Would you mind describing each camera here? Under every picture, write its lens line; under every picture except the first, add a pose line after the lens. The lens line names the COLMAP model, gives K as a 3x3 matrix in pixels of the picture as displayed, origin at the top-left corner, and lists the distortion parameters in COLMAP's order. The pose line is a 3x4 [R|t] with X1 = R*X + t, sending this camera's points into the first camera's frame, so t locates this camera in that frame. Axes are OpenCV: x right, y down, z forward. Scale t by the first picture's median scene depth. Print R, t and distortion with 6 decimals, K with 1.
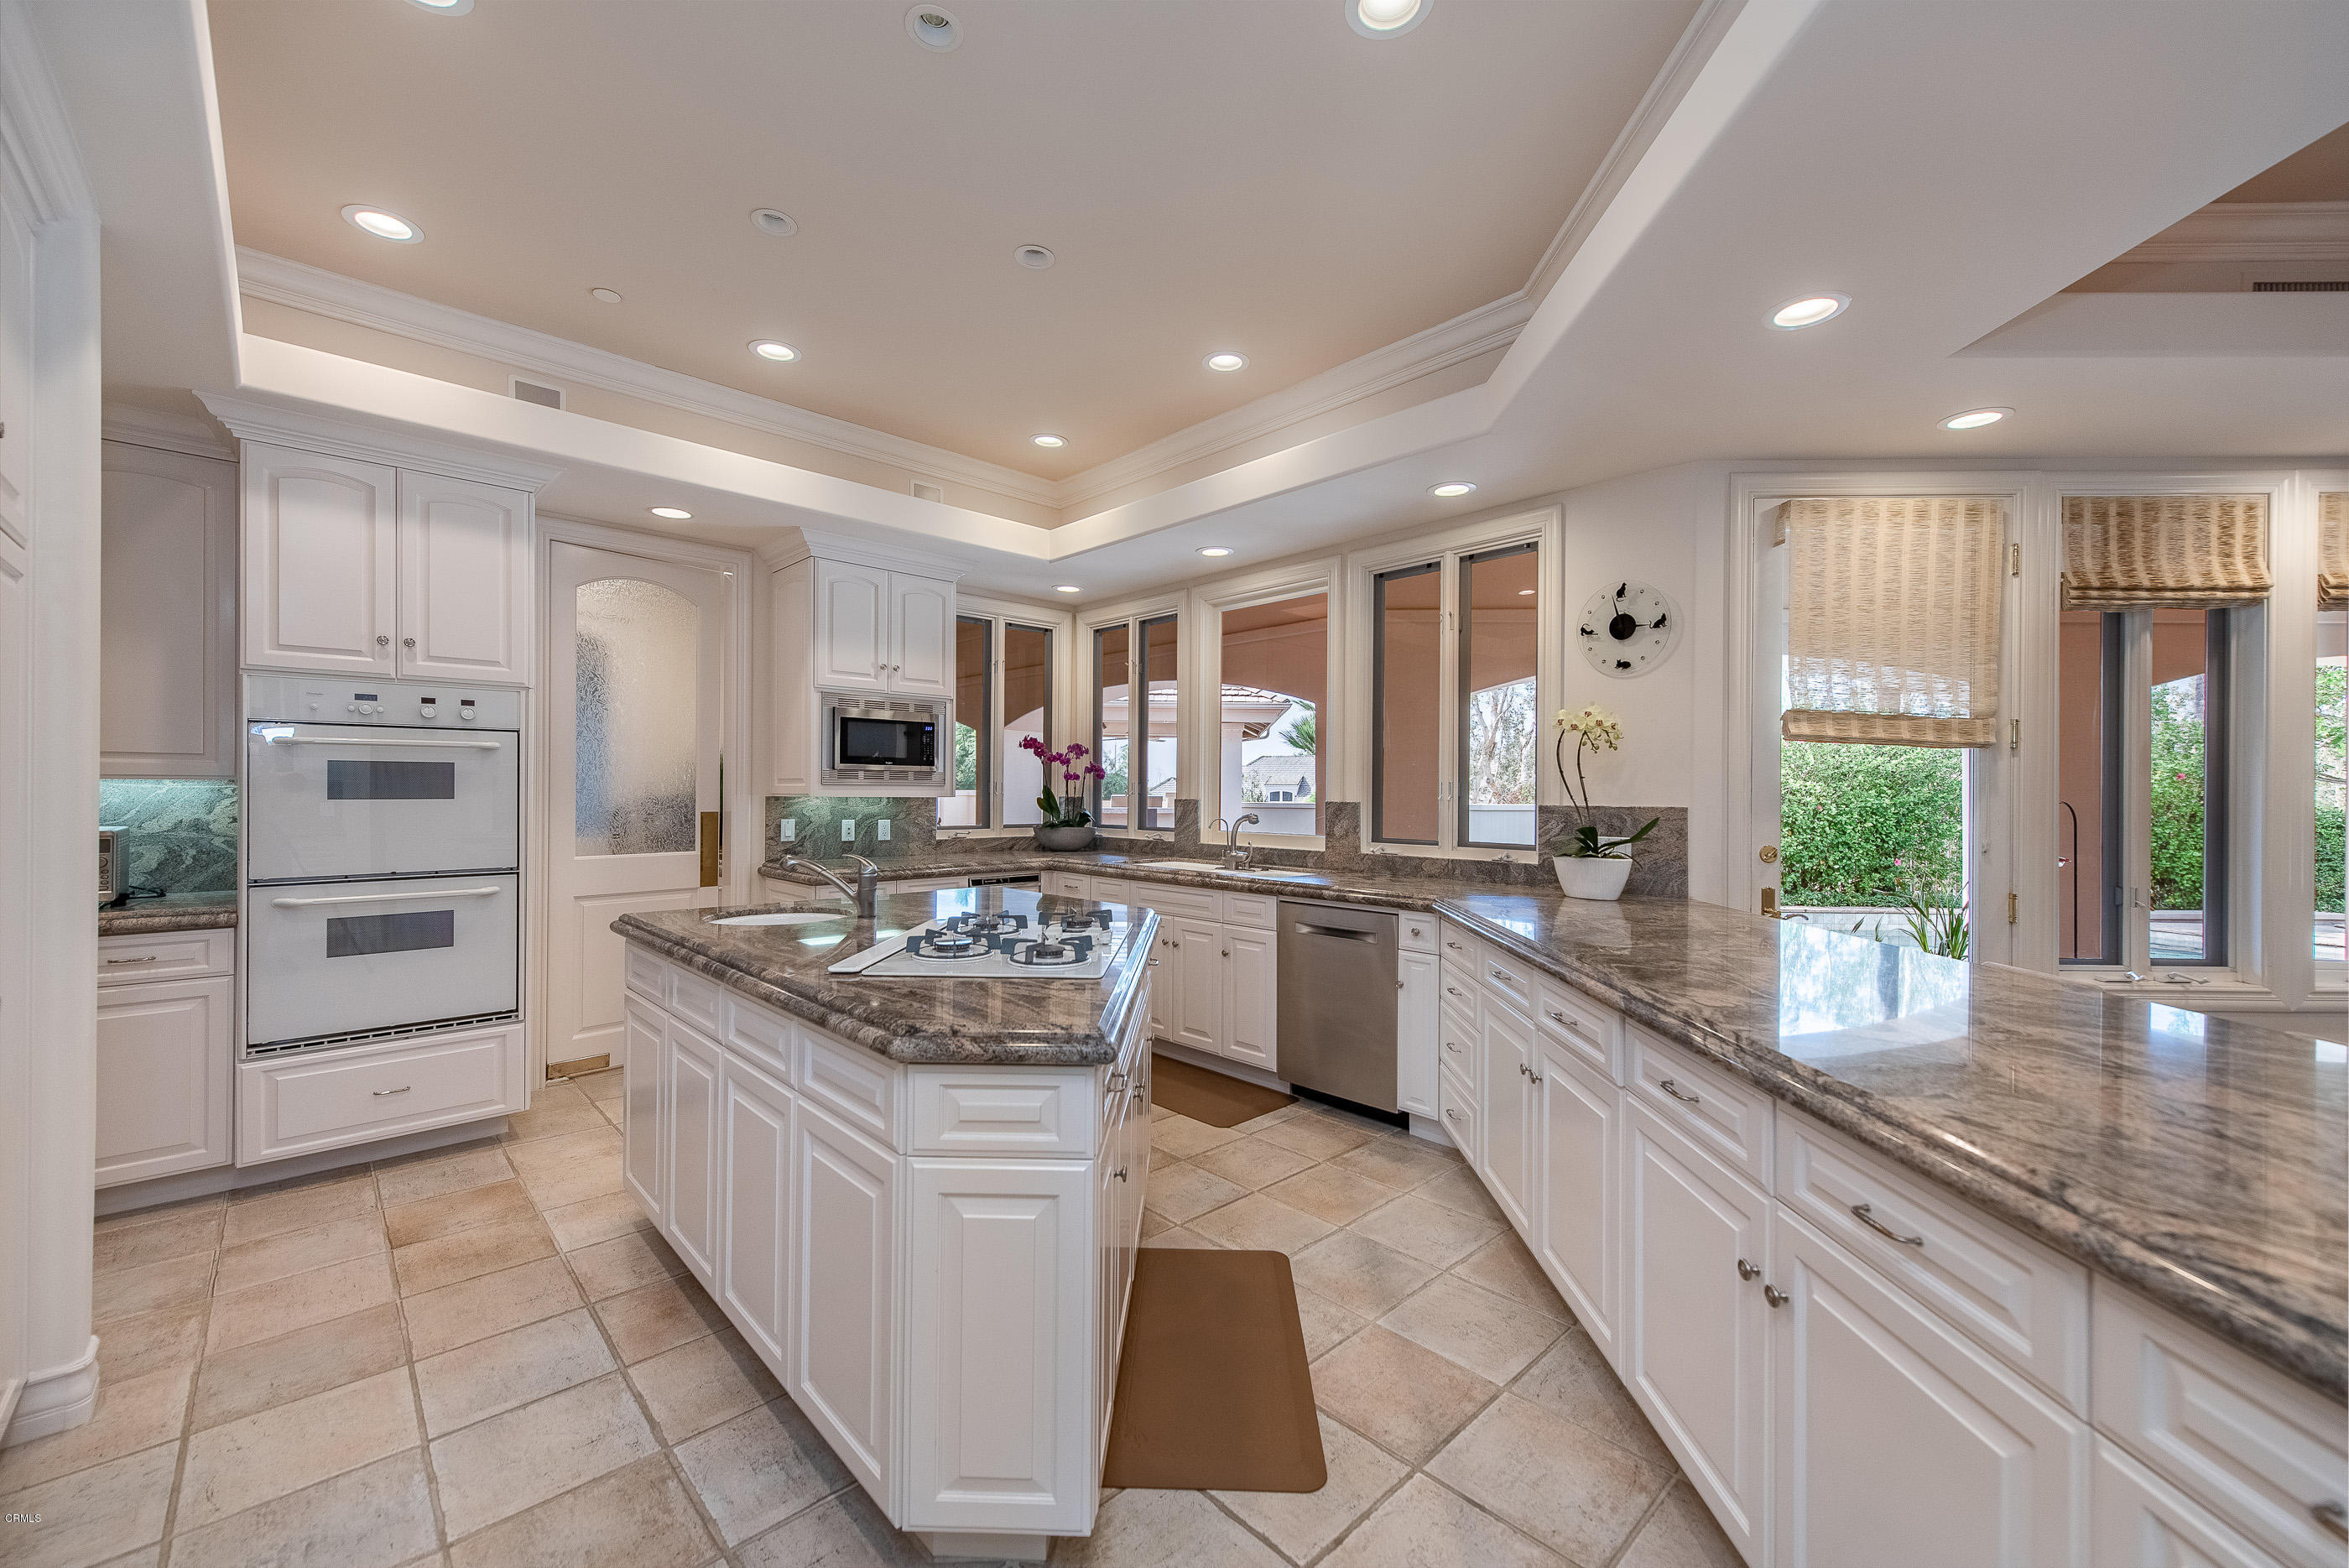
lens RADIAL K [[931.9, 0, 1186.6], [0, 931.9, 792.0], [0, 0, 1]] dist [0.010839, -0.000018]
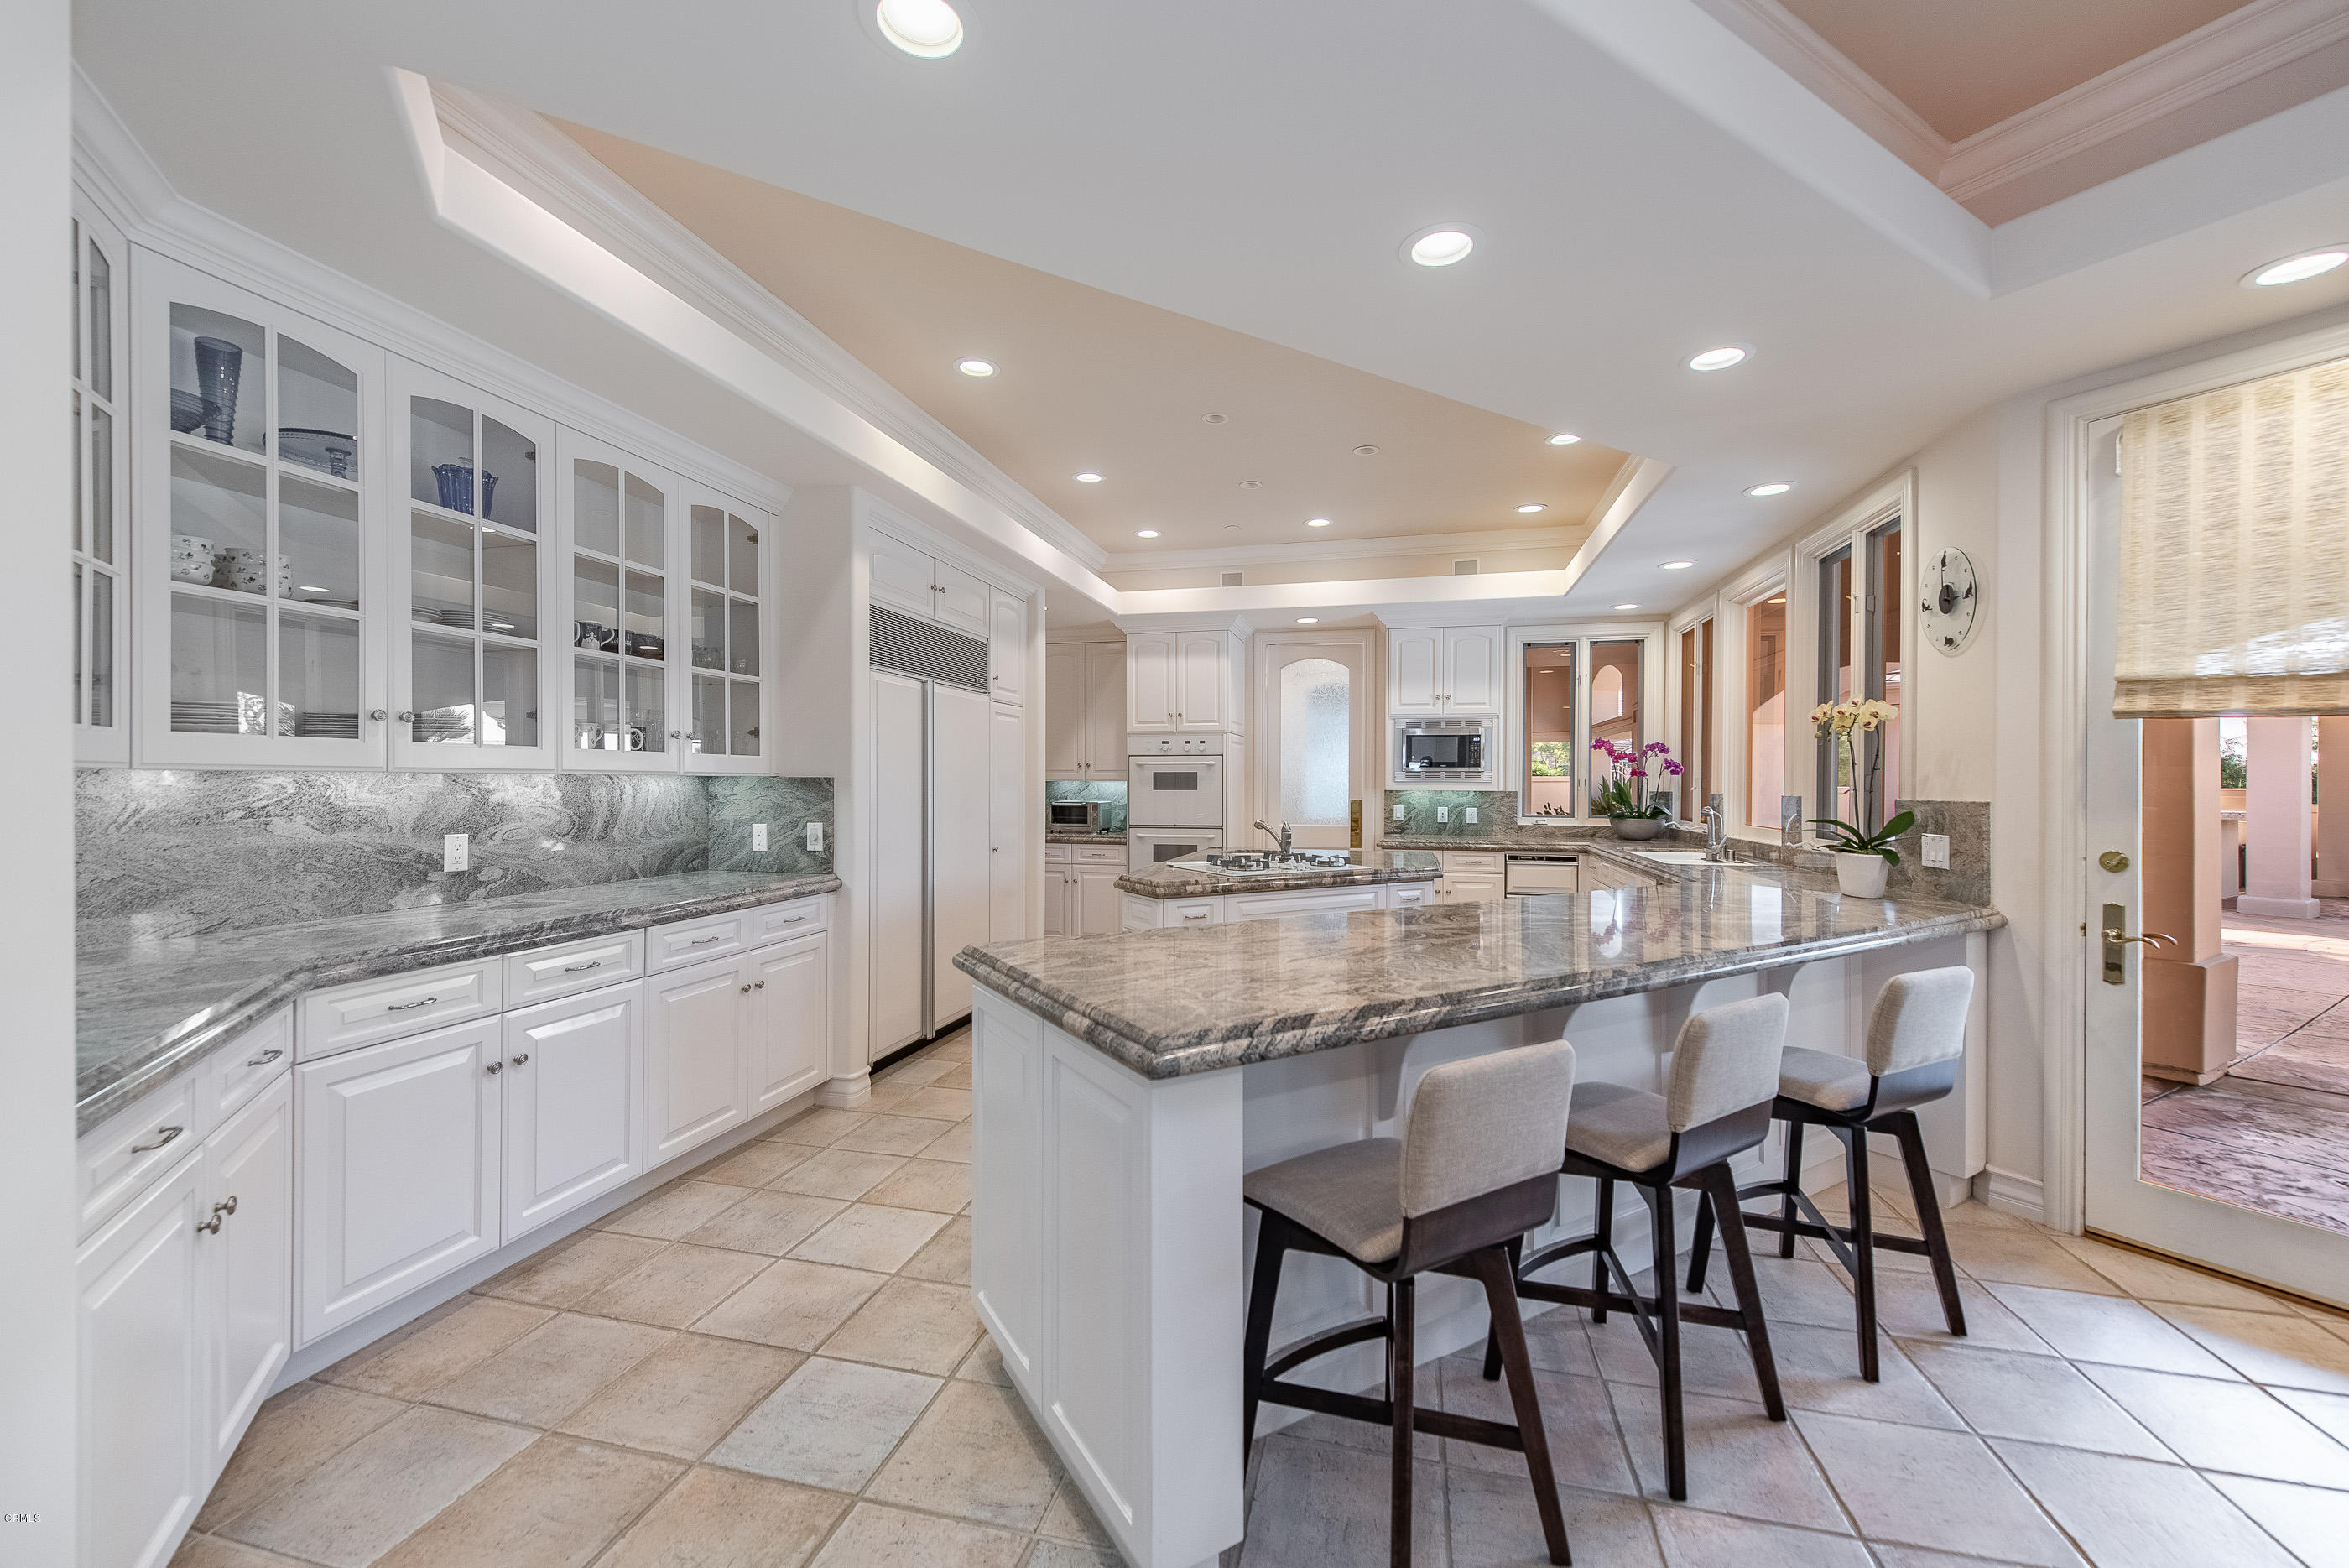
lens RADIAL K [[931.9, 0, 1172.8], [0, 931.9, 786.1], [0, 0, 1]] dist [0.010839, -0.000018]
pose [[0.531726, -0.002248, -0.846914, 0.797485], [-0.001637, 0.999992, -0.003682, 0.005918], [0.846915, 0.003344, 0.531718, -0.099386]]
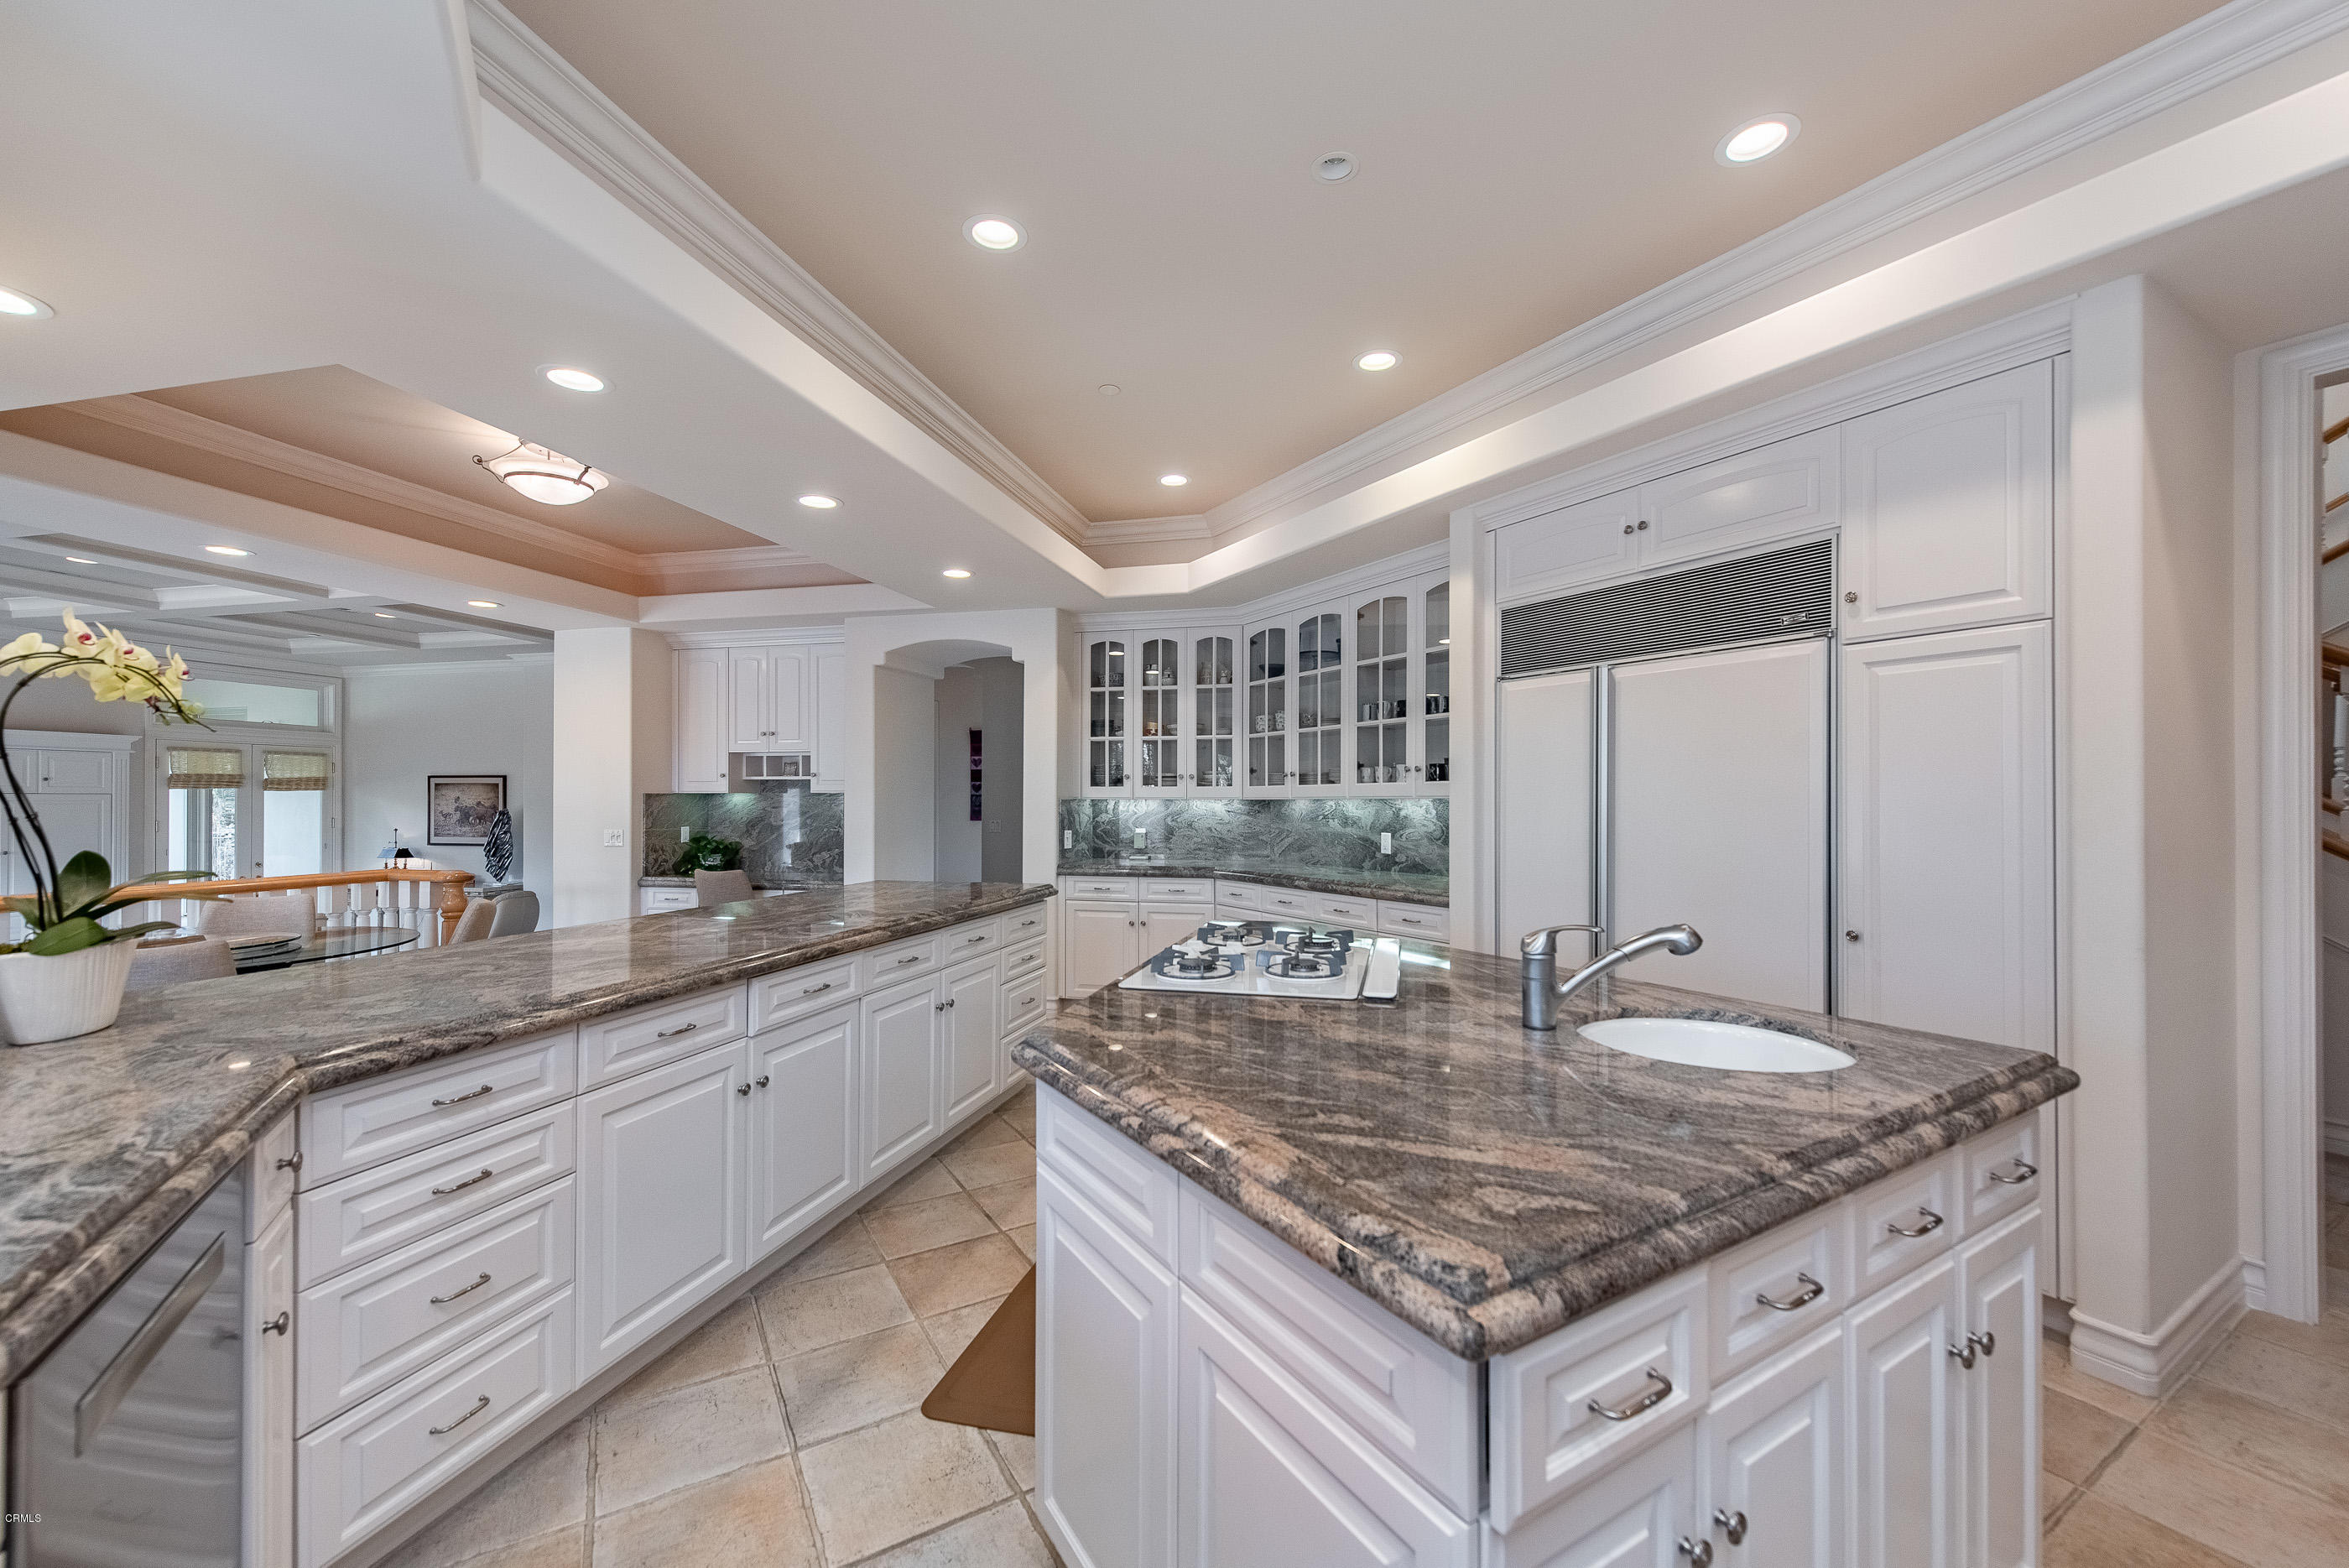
lens RADIAL K [[877.1, 0, 1174.9], [0, 877.1, 790.6], [0, 0, 1]] dist [0.000288, 0.000045]
pose [[-0.976591, -0.002081, 0.215096, -0.156974], [-0.003617, 0.999971, -0.006747, -0.009049], [-0.215076, -0.007367, -0.976570, 1.154076]]
